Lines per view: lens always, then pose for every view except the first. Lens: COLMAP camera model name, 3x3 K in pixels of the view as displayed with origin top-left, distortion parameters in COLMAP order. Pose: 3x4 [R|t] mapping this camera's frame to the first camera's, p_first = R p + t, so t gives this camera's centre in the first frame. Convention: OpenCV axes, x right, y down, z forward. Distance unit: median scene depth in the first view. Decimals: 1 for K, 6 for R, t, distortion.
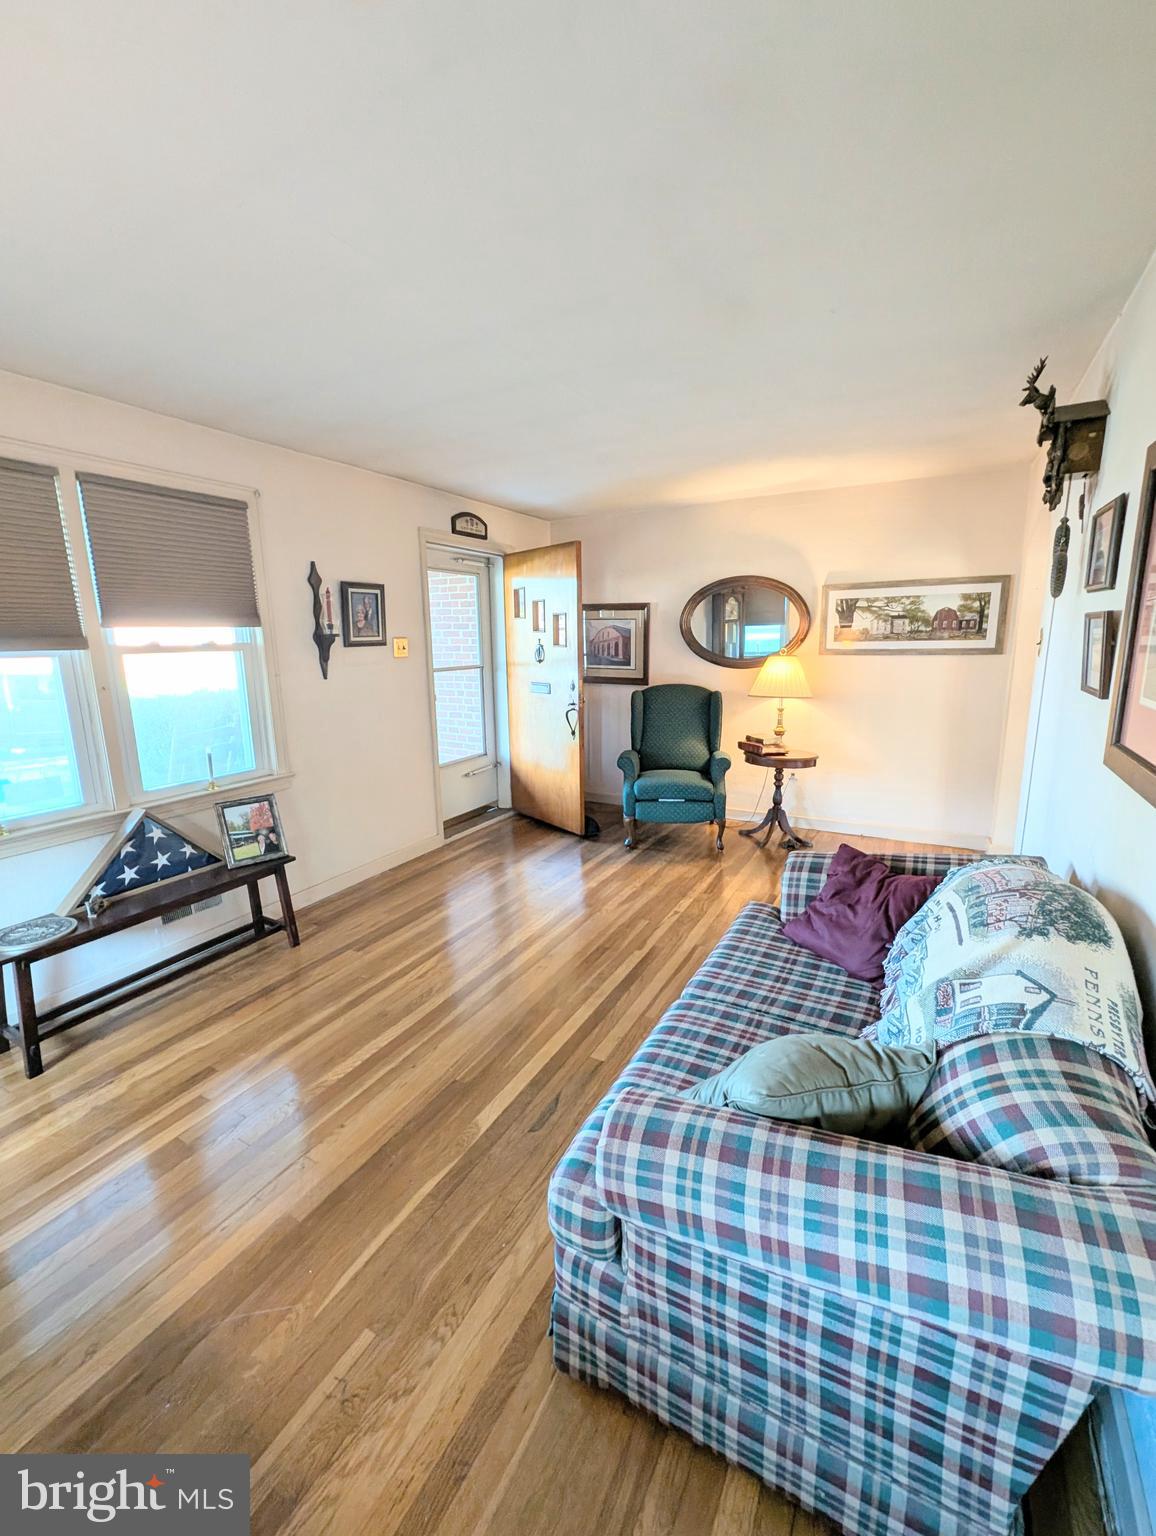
lens RADIAL K [[624.9, 0, 576.9], [0, 624.9, 764.3], [0, 0, 1]] dist [-0.000911, -0.000083]
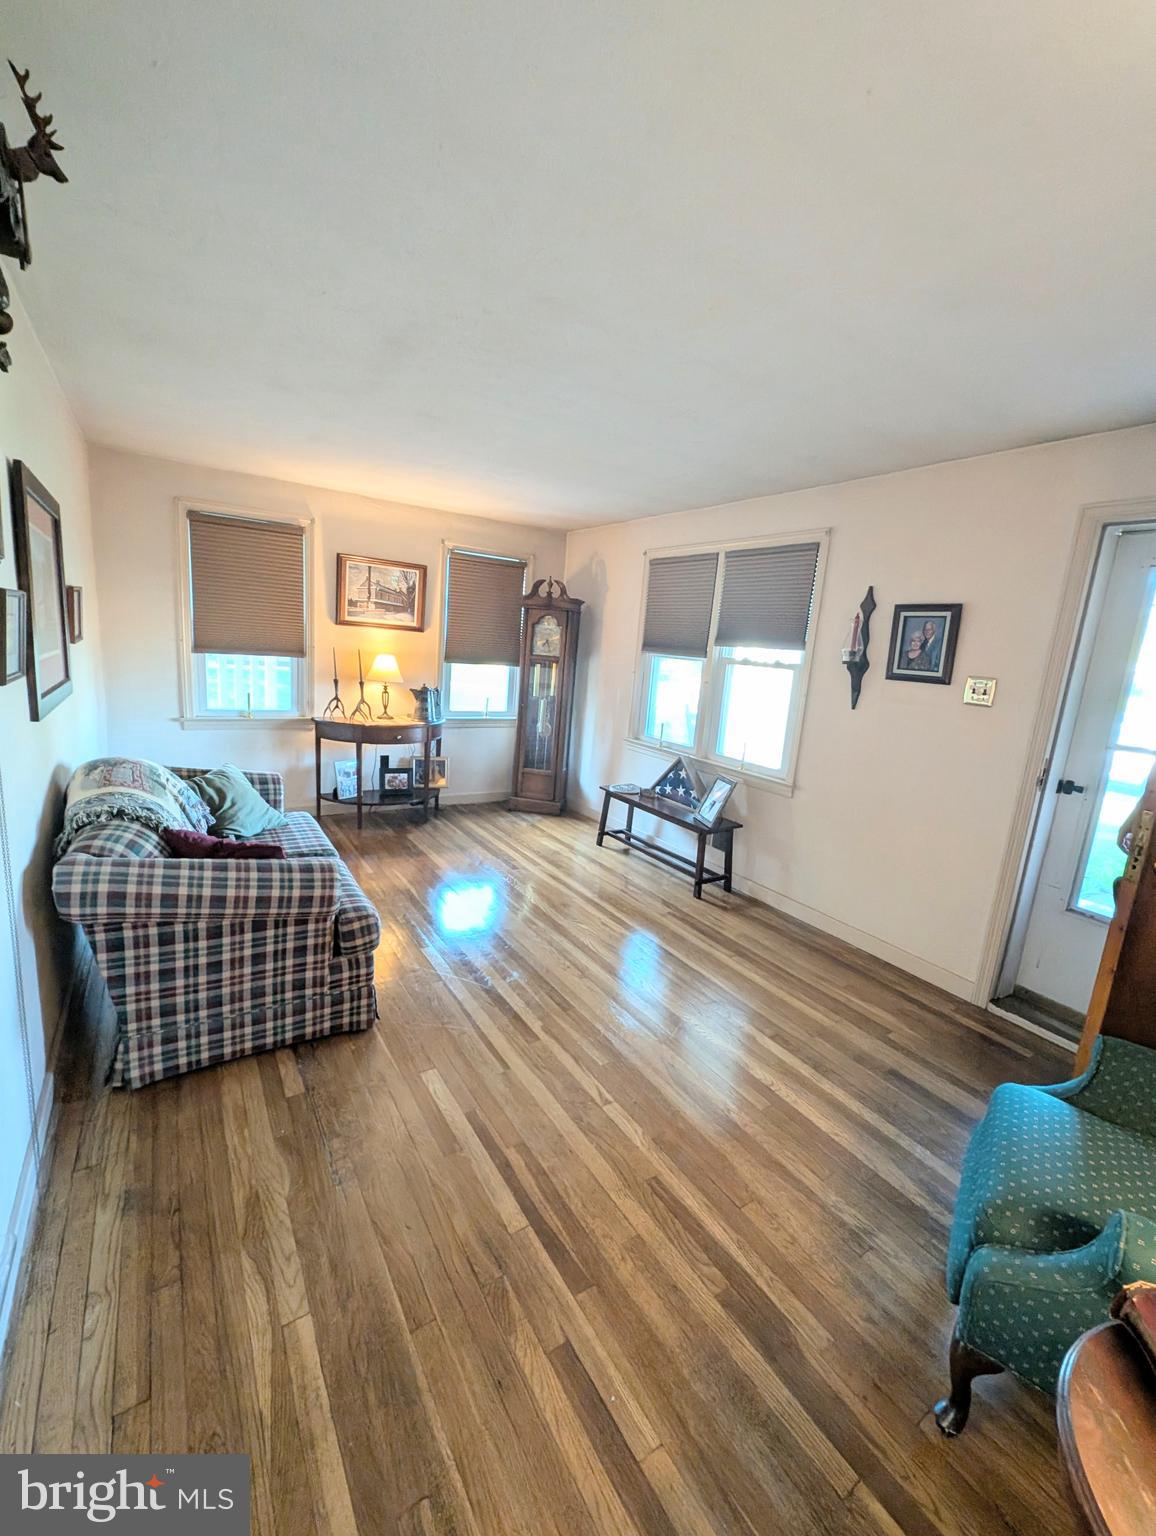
lens RADIAL K [[624.9, 0, 577.5], [0, 624.9, 761.5], [0, 0, 1]] dist [-0.000911, -0.000083]
pose [[-0.462913, 0.154273, -0.872875, 0.710735], [-0.240713, 0.925854, 0.291294, -0.269562], [0.853094, 0.344956, -0.391454, 1.179455]]
